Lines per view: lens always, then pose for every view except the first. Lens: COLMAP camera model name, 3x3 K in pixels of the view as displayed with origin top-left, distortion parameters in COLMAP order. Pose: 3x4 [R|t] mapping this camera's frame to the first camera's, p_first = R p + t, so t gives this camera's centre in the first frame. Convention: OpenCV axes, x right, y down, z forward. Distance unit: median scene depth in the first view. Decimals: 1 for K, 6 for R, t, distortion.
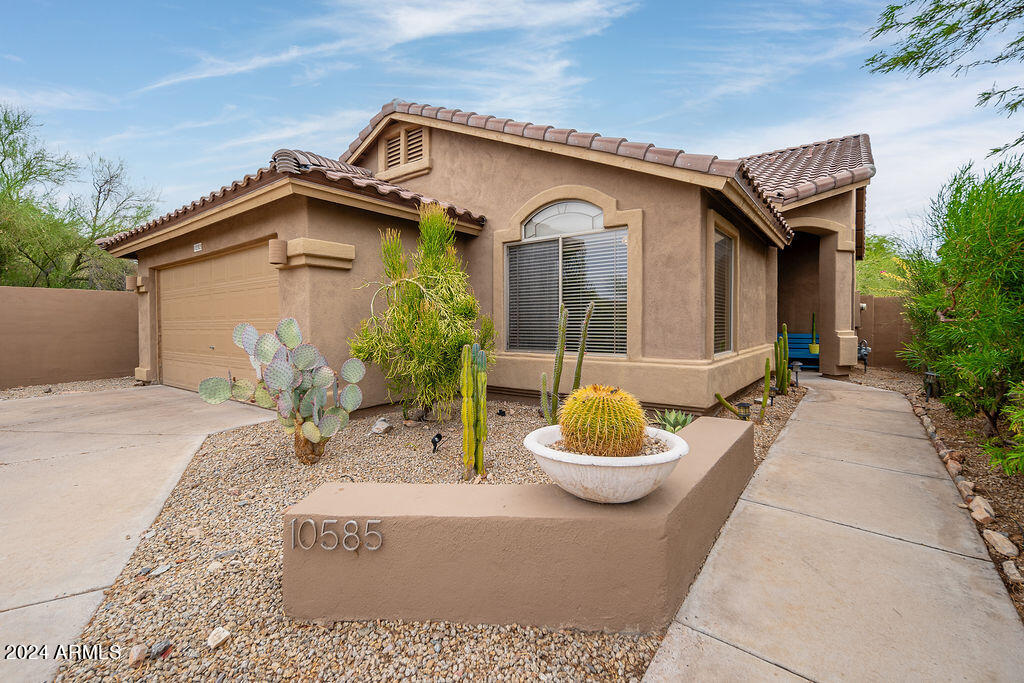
lens RADIAL K [[452.5, 0, 512.8], [0, 452.5, 331.0], [0, 0, 1]] dist [0.000498, 0.000074]
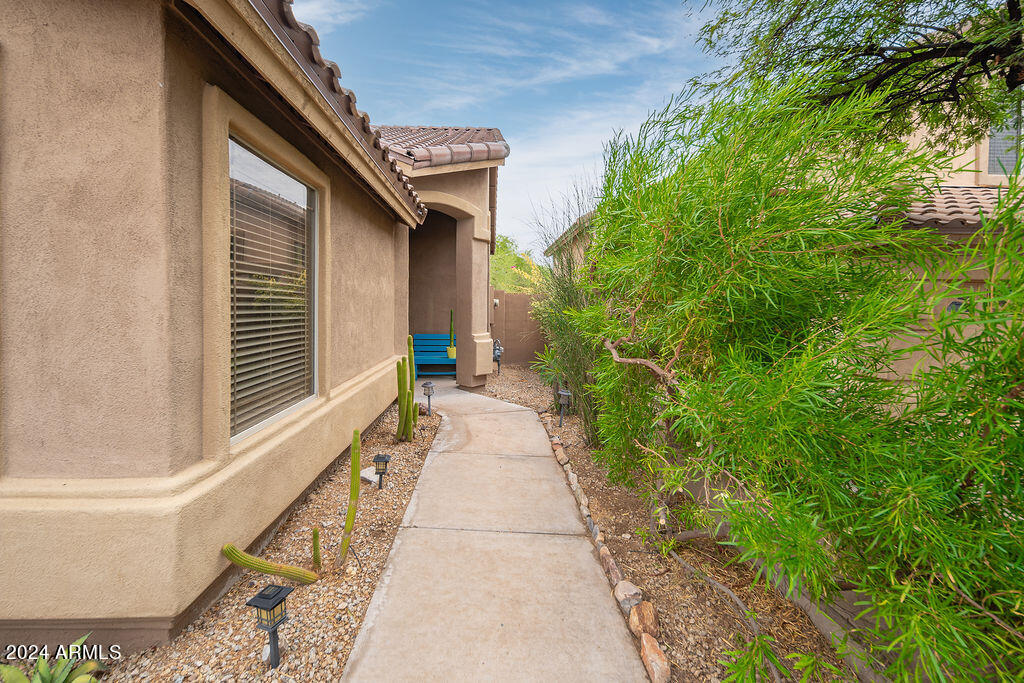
lens RADIAL K [[452.1, 0, 511.4], [0, 452.1, 313.3], [0, 0, 1]] dist [-0.000119, -0.000045]
pose [[0.763492, -0.001811, 0.645815, 0.241970], [-0.000059, 0.999996, 0.002875, -0.044092], [-0.645817, -0.002233, 0.763489, 0.332667]]
